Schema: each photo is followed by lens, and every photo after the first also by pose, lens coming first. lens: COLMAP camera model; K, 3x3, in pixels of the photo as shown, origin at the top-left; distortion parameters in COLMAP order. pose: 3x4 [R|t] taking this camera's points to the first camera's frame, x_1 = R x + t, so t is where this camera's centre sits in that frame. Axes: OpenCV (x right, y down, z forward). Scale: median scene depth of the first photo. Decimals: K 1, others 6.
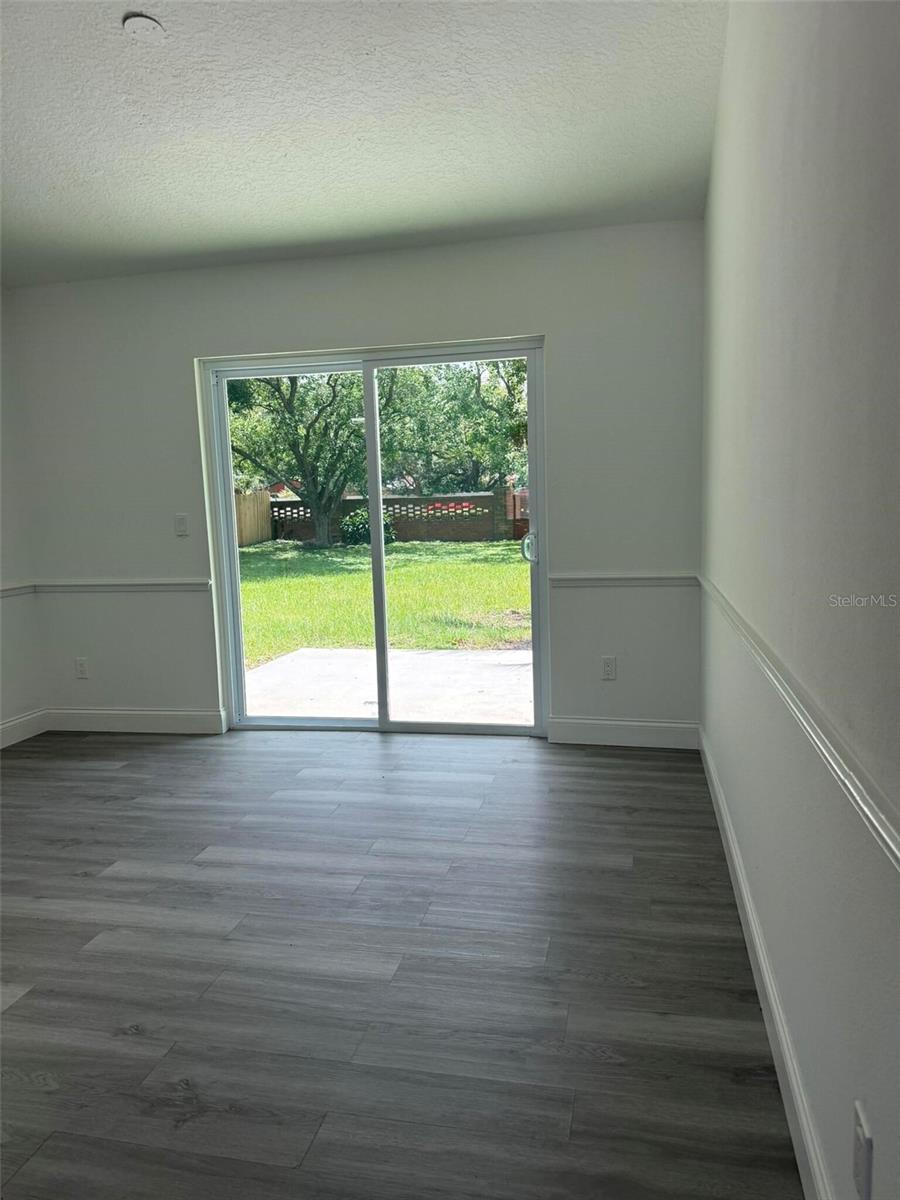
lens RADIAL K [[860.5, 0, 452.6], [0, 860.5, 602.5], [0, 0, 1]] dist [0.054464, -0.065455]
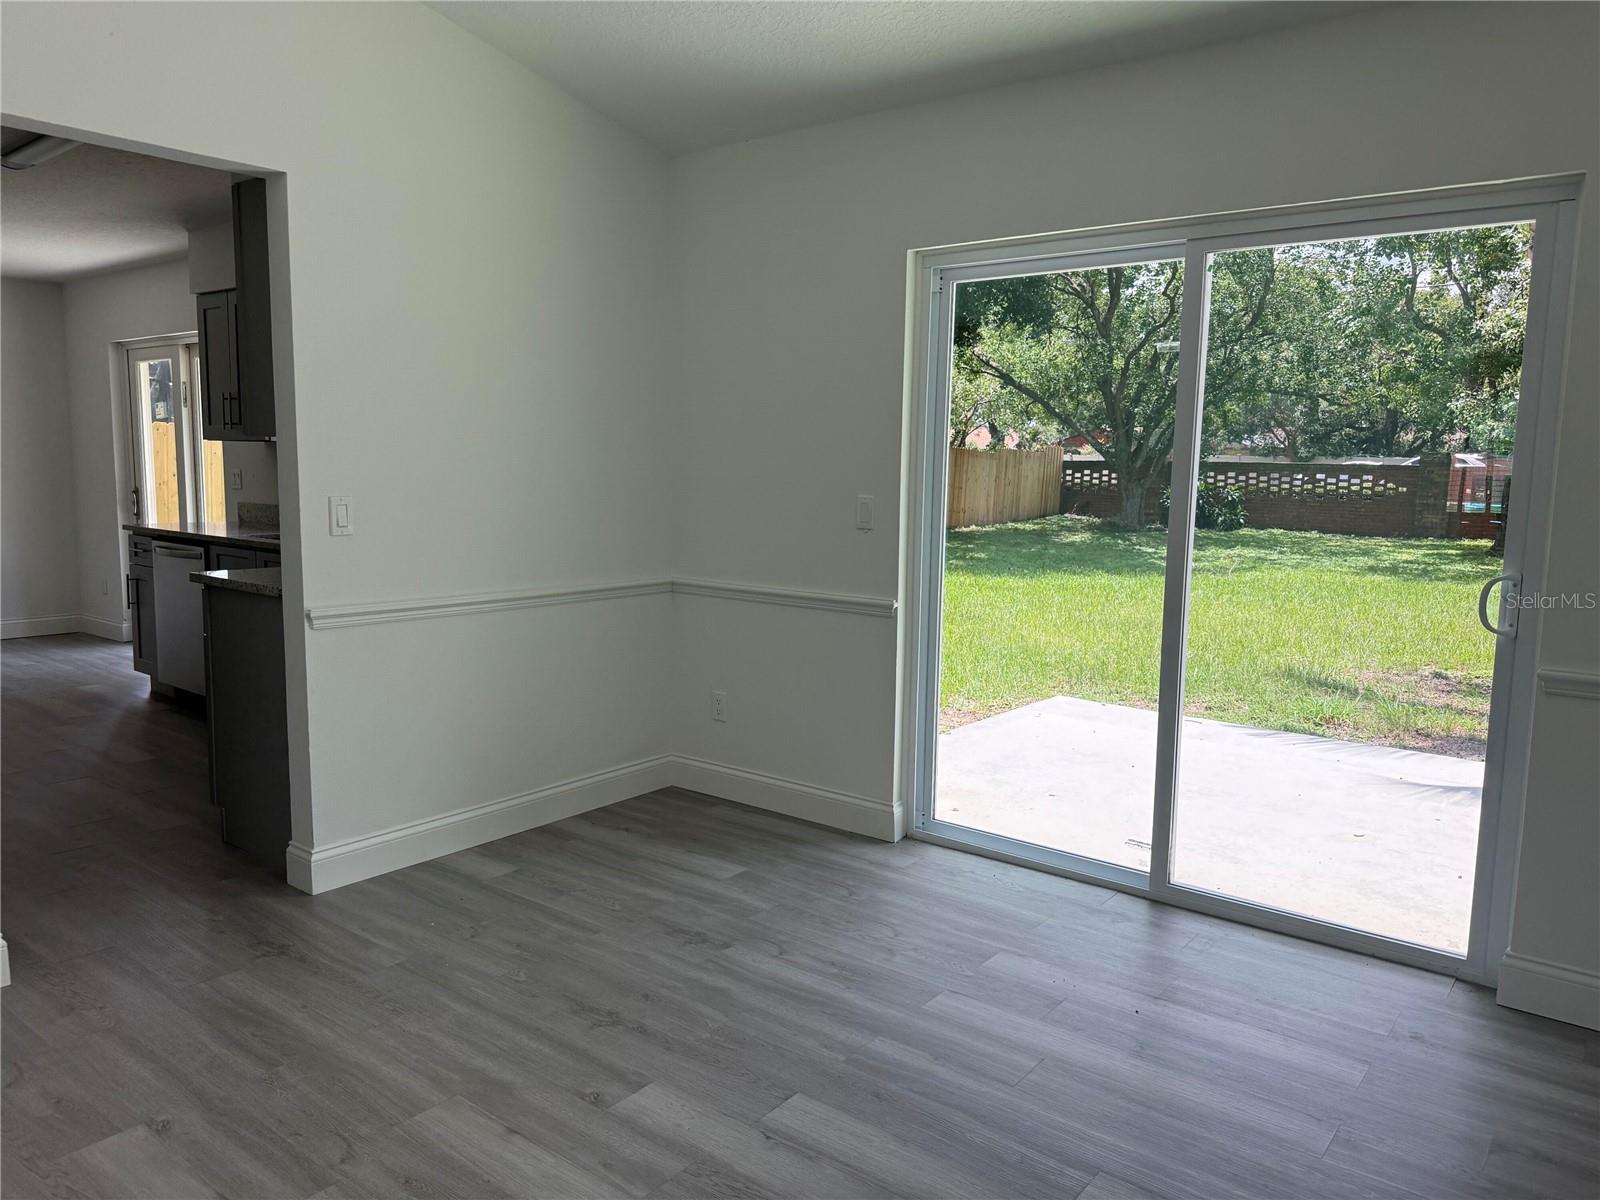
lens RADIAL K [[1147.3, 0, 787.6], [0, 1147.3, 599.9], [0, 0, 1]] dist [0.054464, -0.065455]
pose [[0.900435, 0.098527, -0.423685, 0.003234], [-0.095111, 0.995037, 0.029260, -0.042590], [0.424465, 0.013950, 0.905337, 0.197318]]
